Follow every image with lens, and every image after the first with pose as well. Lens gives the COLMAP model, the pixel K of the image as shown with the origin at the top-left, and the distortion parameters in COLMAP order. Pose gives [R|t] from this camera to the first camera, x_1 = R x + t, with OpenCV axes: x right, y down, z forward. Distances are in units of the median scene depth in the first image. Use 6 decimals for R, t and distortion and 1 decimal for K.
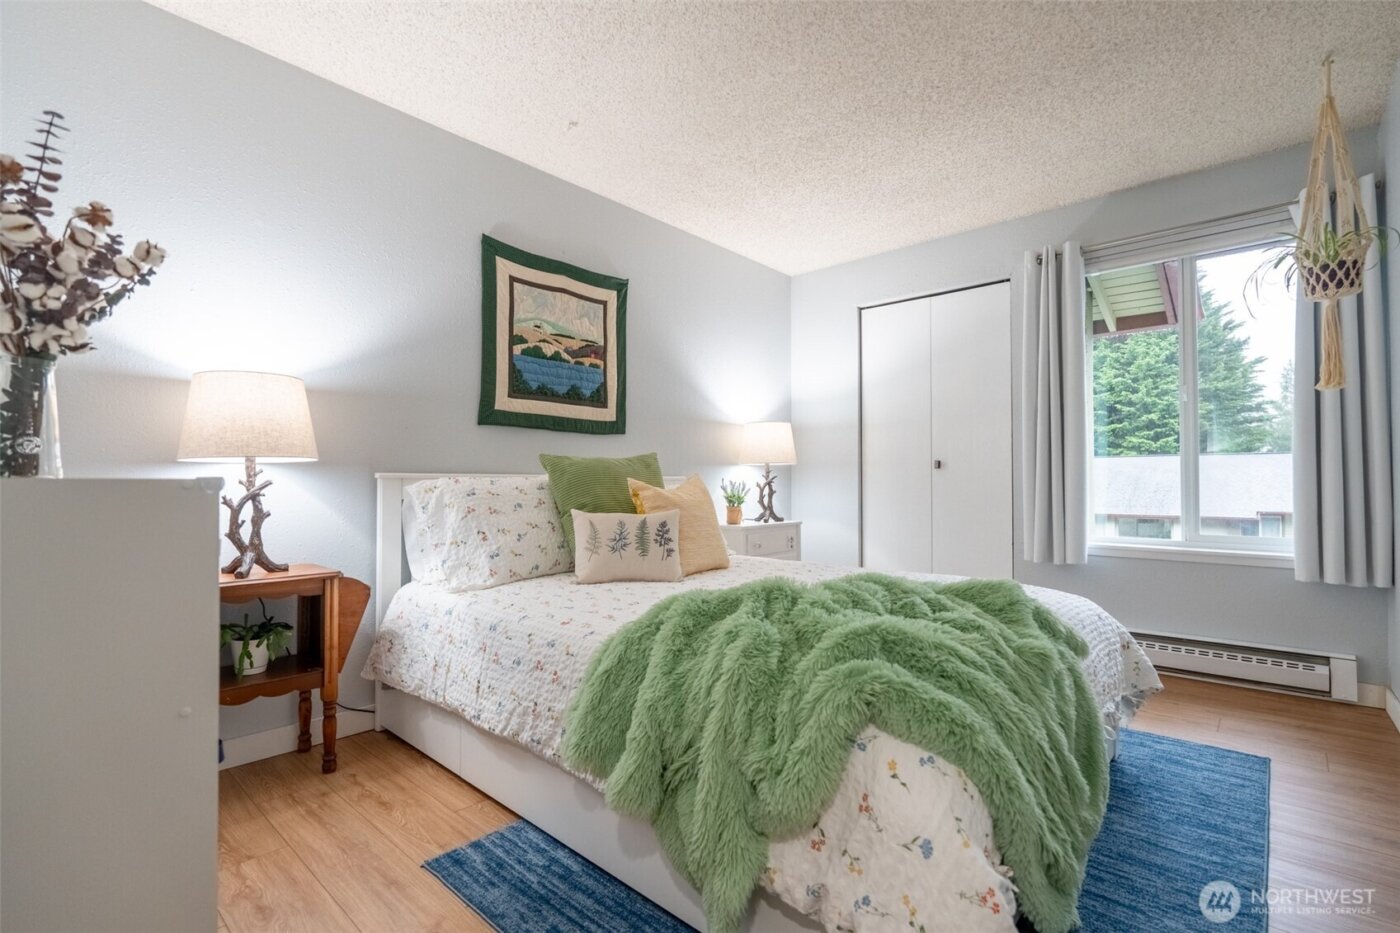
lens RADIAL K [[631.9, 0, 691.6], [0, 631.9, 469.2], [0, 0, 1]] dist [-0.006940, 0.000055]
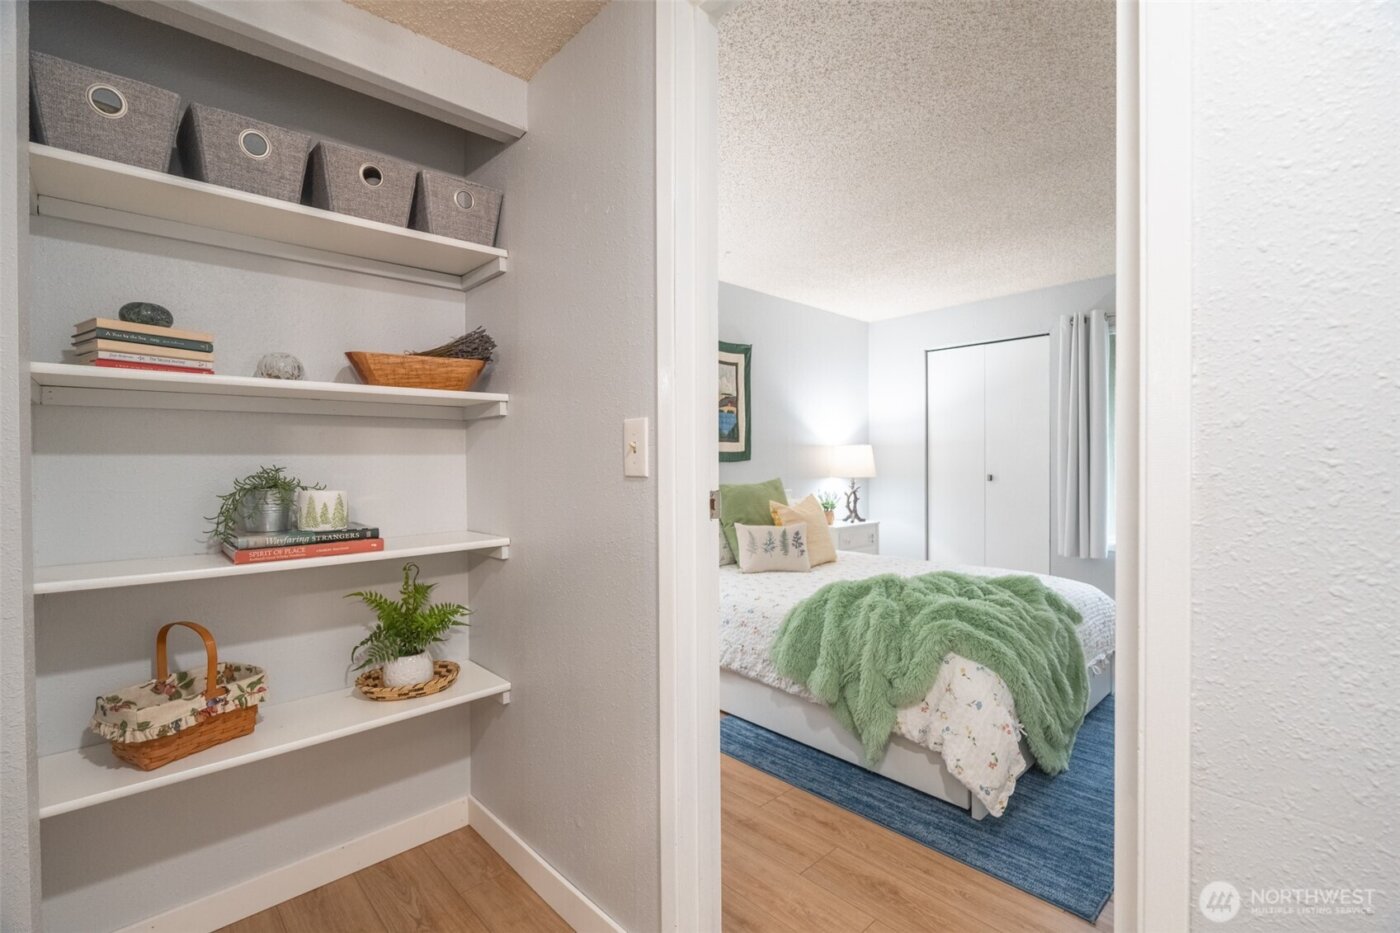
lens RADIAL K [[606.5, 0, 698.6], [0, 606.5, 470.1], [0, 0, 1]] dist [-0.011564, -0.000970]
pose [[0.996824, -0.004877, -0.079491, -0.238239], [0.007187, 0.999559, 0.028799, -0.152970], [0.079316, -0.029279, 0.996419, -0.633748]]
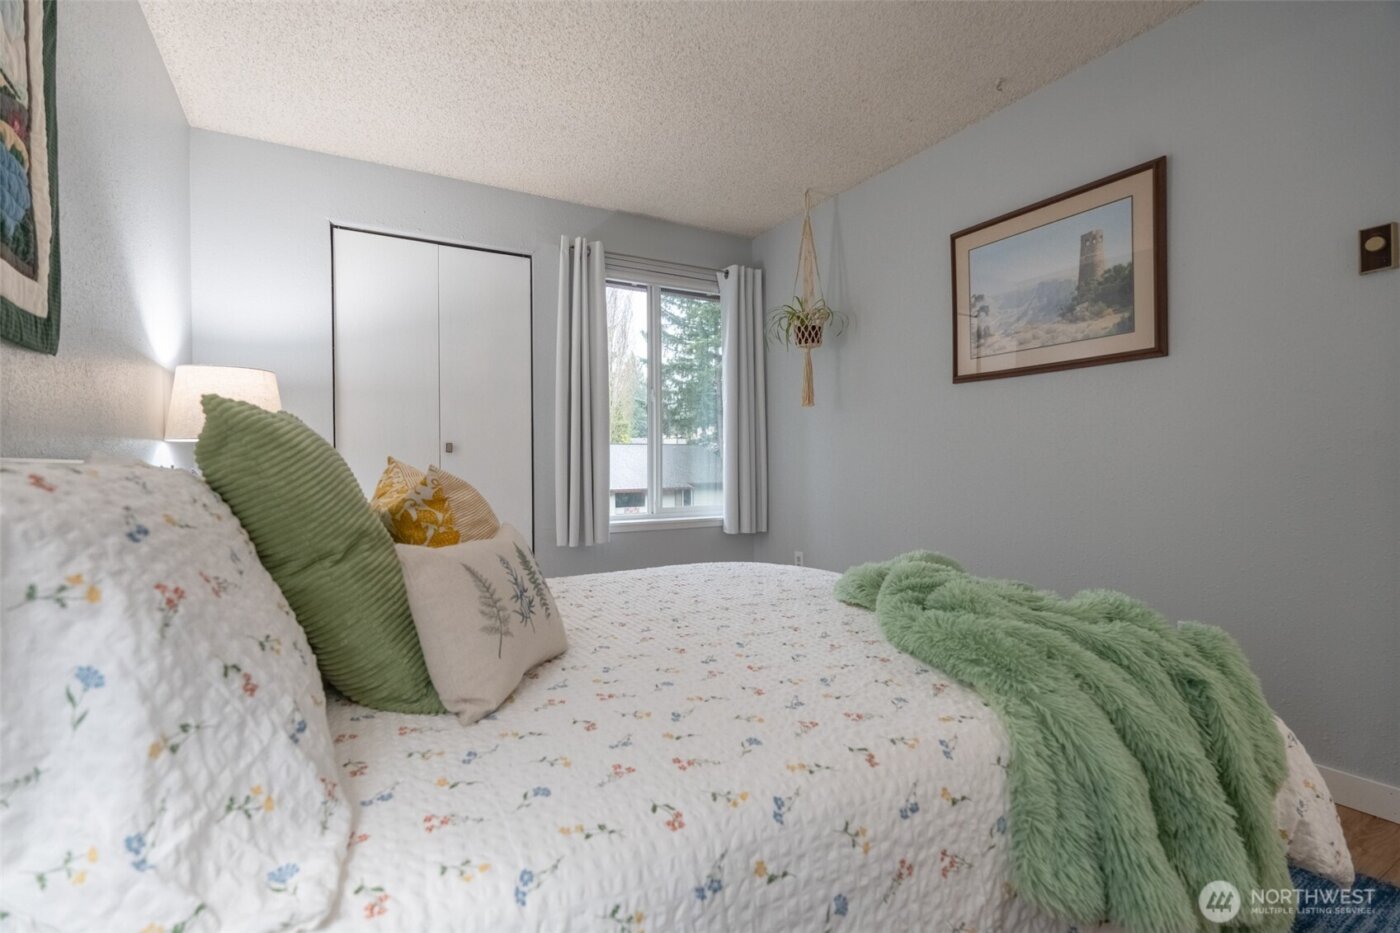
lens RADIAL K [[631.9, 0, 699.2], [0, 631.9, 464.9], [0, 0, 1]] dist [-0.006940, 0.000055]
pose [[0.309710, -0.003078, 0.950826, -0.755856], [-0.014568, 0.999862, 0.007982, 0.010345], [-0.950719, -0.016323, 0.309623, 1.038738]]
